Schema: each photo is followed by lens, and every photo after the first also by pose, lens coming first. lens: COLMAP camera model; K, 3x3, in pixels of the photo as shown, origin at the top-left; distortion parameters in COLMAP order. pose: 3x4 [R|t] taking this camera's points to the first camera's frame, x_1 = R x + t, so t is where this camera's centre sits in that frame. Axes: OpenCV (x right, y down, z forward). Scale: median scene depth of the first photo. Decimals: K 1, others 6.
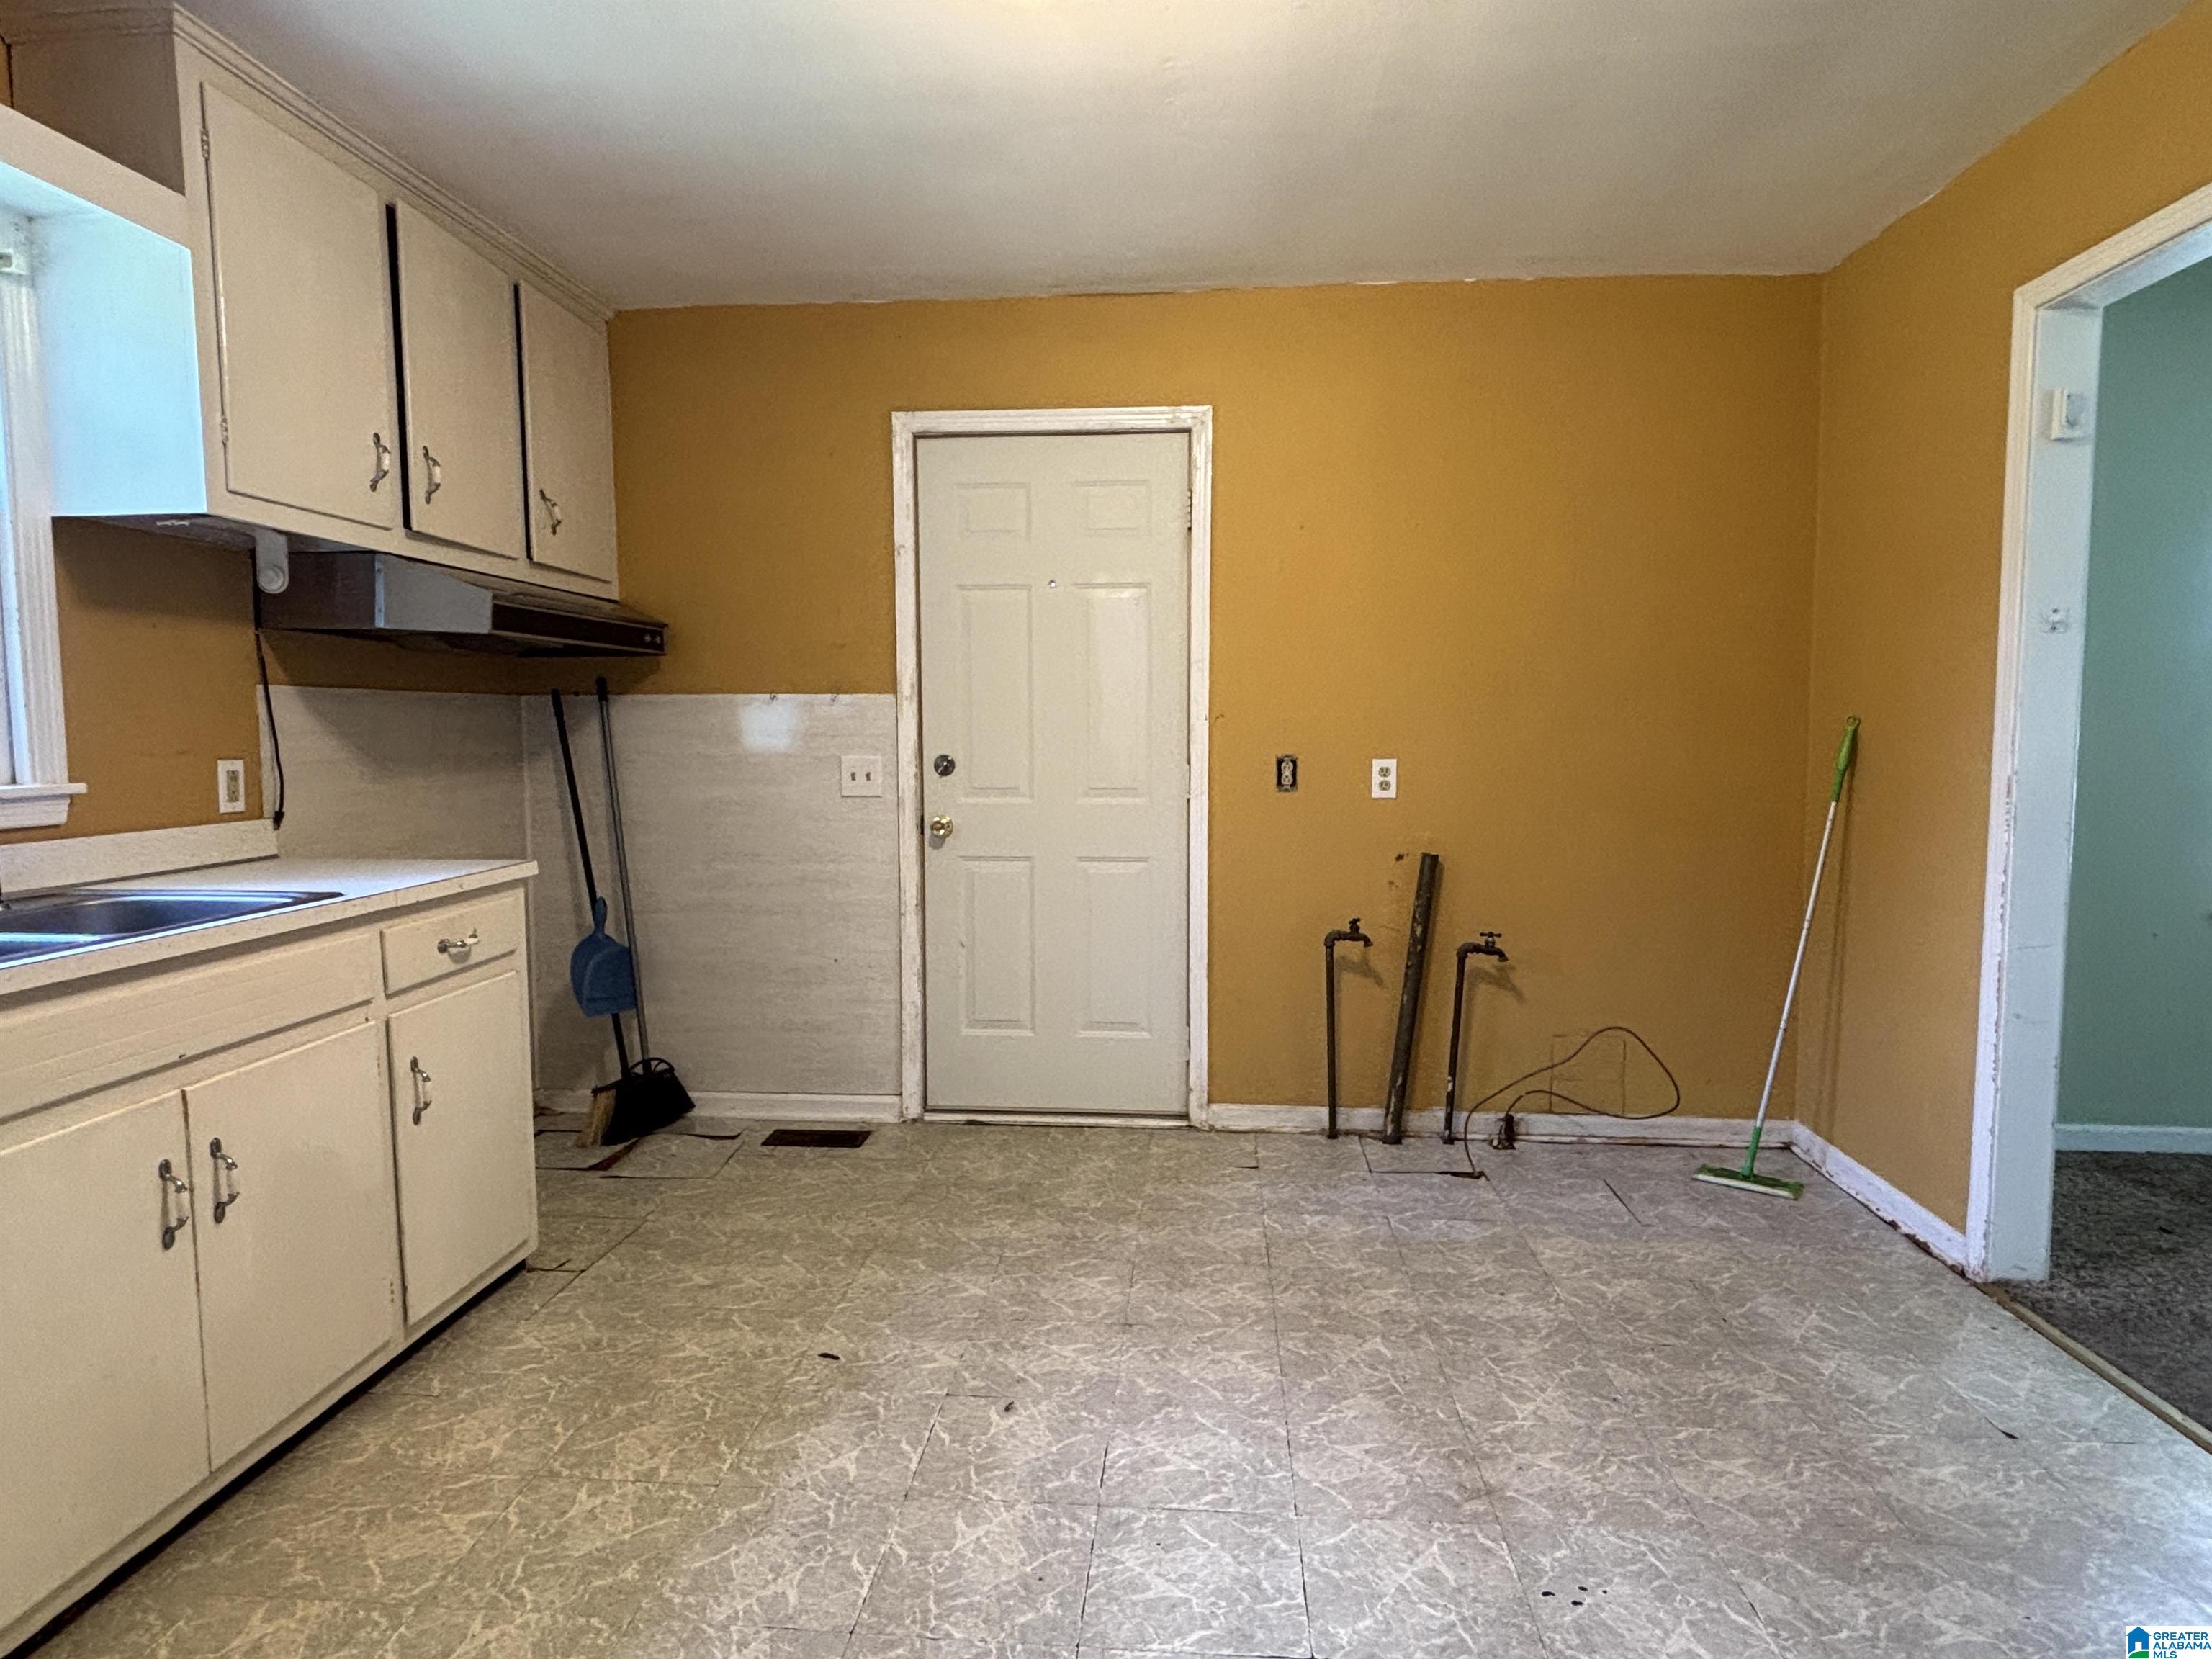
lens RADIAL K [[1263.2, 0, 1106.0], [0, 1263.2, 829.5], [0, 0, 1]] dist [0.038012, -0.041570]
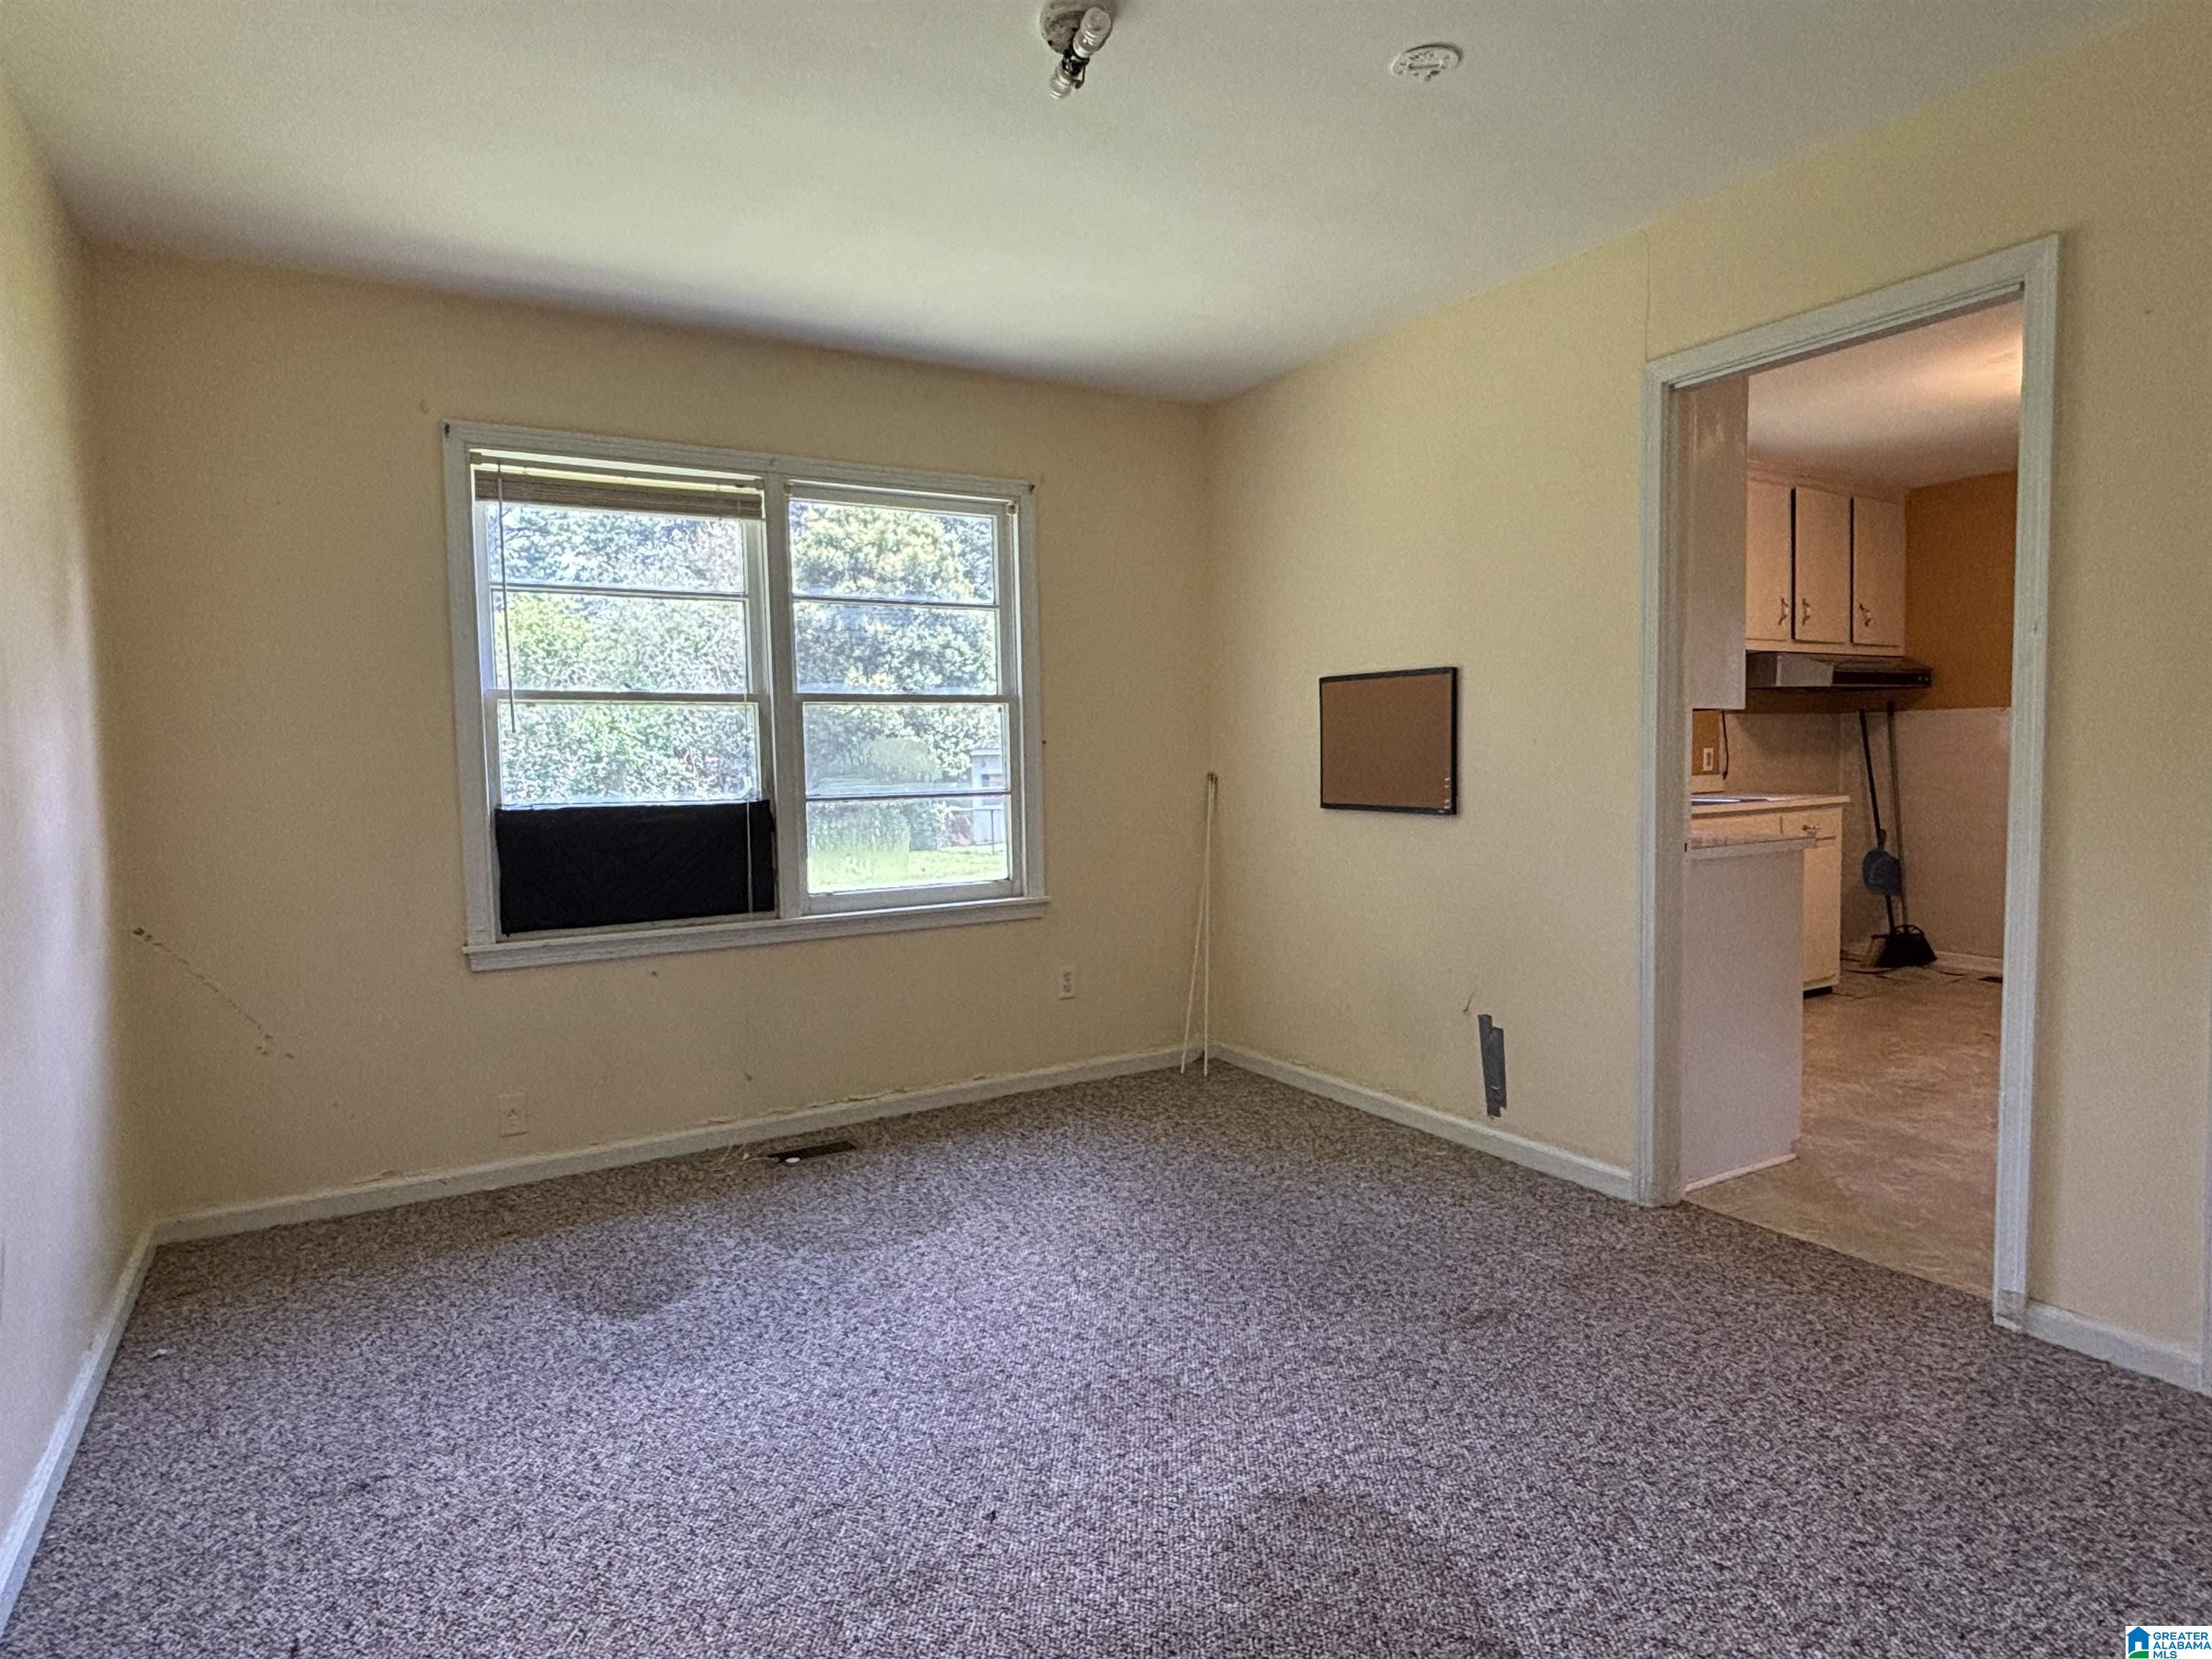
lens RADIAL K [[1263.2, 0, 1106.0], [0, 1263.2, 829.5], [0, 0, 1]] dist [0.038012, -0.041570]
pose [[0.593246, 0.040364, -0.804008, 0.429653], [-0.048404, 0.998724, 0.014424, 0.093753], [0.803564, 0.030360, 0.594443, -1.024106]]
